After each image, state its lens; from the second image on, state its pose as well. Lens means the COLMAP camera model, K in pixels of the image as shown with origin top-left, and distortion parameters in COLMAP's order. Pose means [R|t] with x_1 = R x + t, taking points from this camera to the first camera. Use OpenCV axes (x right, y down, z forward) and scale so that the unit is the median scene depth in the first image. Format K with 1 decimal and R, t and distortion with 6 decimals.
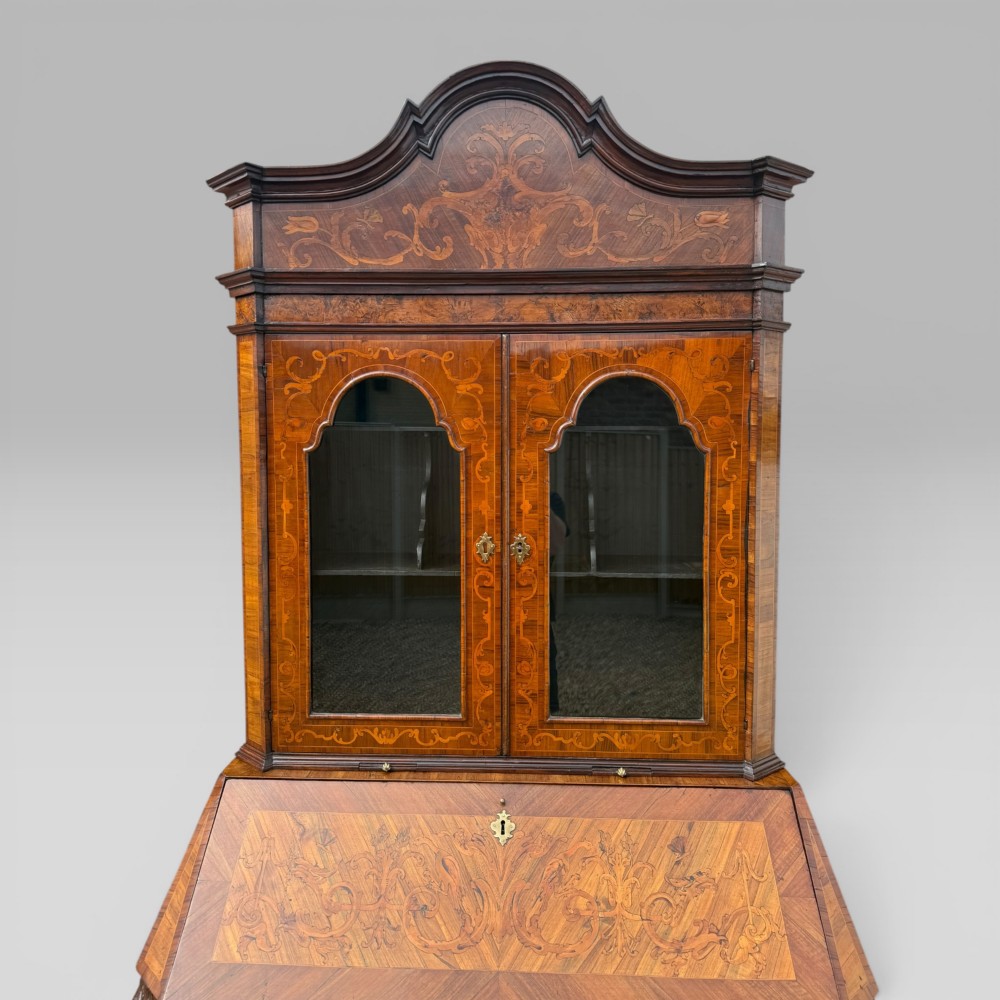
lens RADIAL K [[763.2, 0, 492.1], [0, 763.2, 480.9], [0, 0, 1]] dist [0.092301, -0.109091]
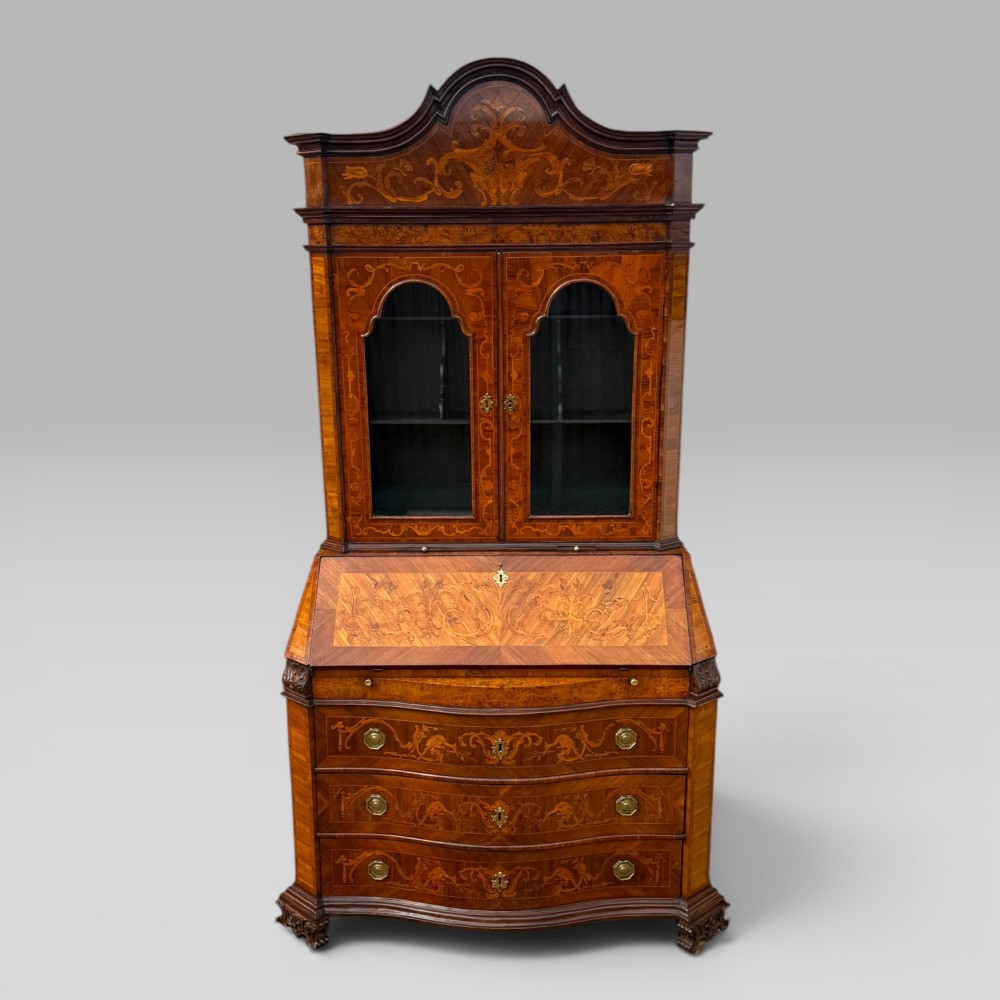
lens RADIAL K [[1147.7, 0, 502.4], [0, 1147.7, 586.6], [0, 0, 1]] dist [0.157398, -0.012401]
pose [[0.999327, -0.017032, 0.032497, -0.059131], [0.009417, 0.975114, 0.221504, -0.063138], [-0.035461, -0.221048, 0.974618, -1.290536]]
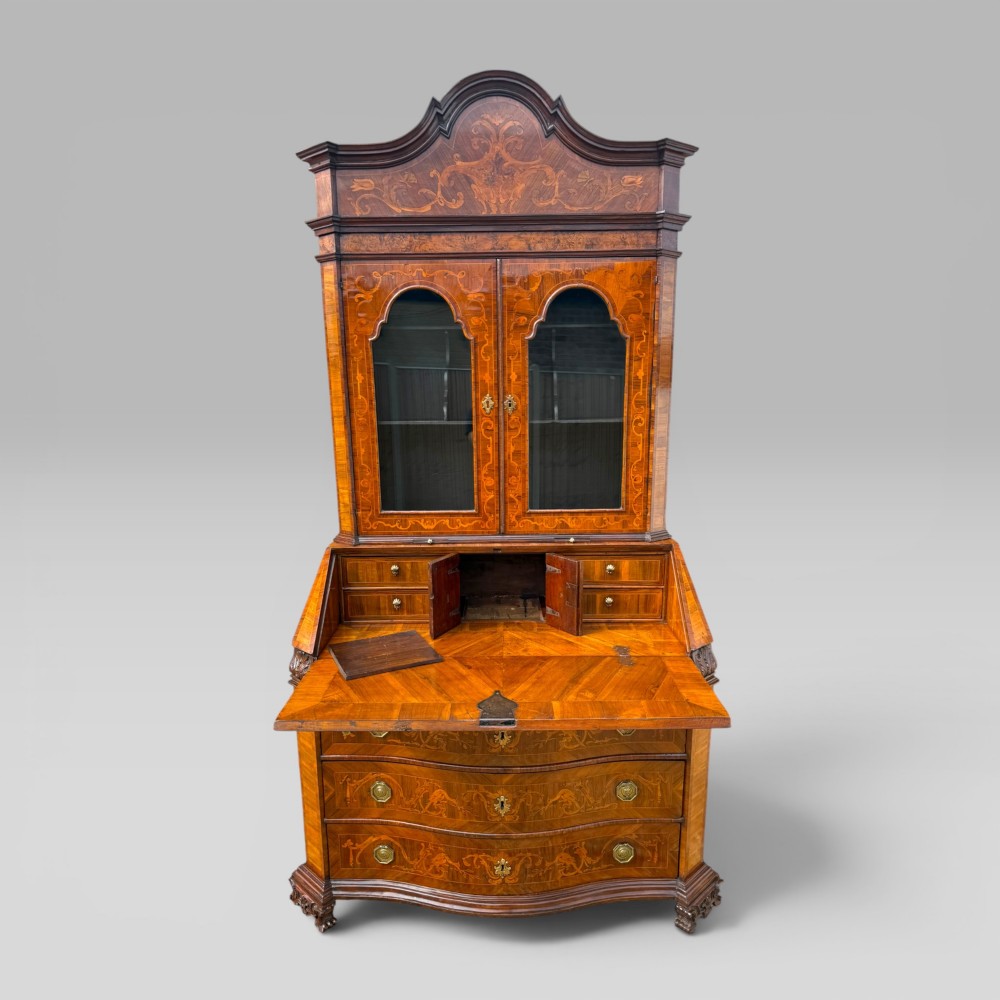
lens RADIAL K [[675.4, 0, 500.9], [0, 675.4, 534.3], [0, 0, 1]] dist [0.104513, -0.163767]
pose [[0.999034, -0.019802, 0.039225, -0.043628], [0.013891, 0.989242, 0.145626, 0.153809], [-0.041686, -0.144941, 0.988562, -0.437912]]
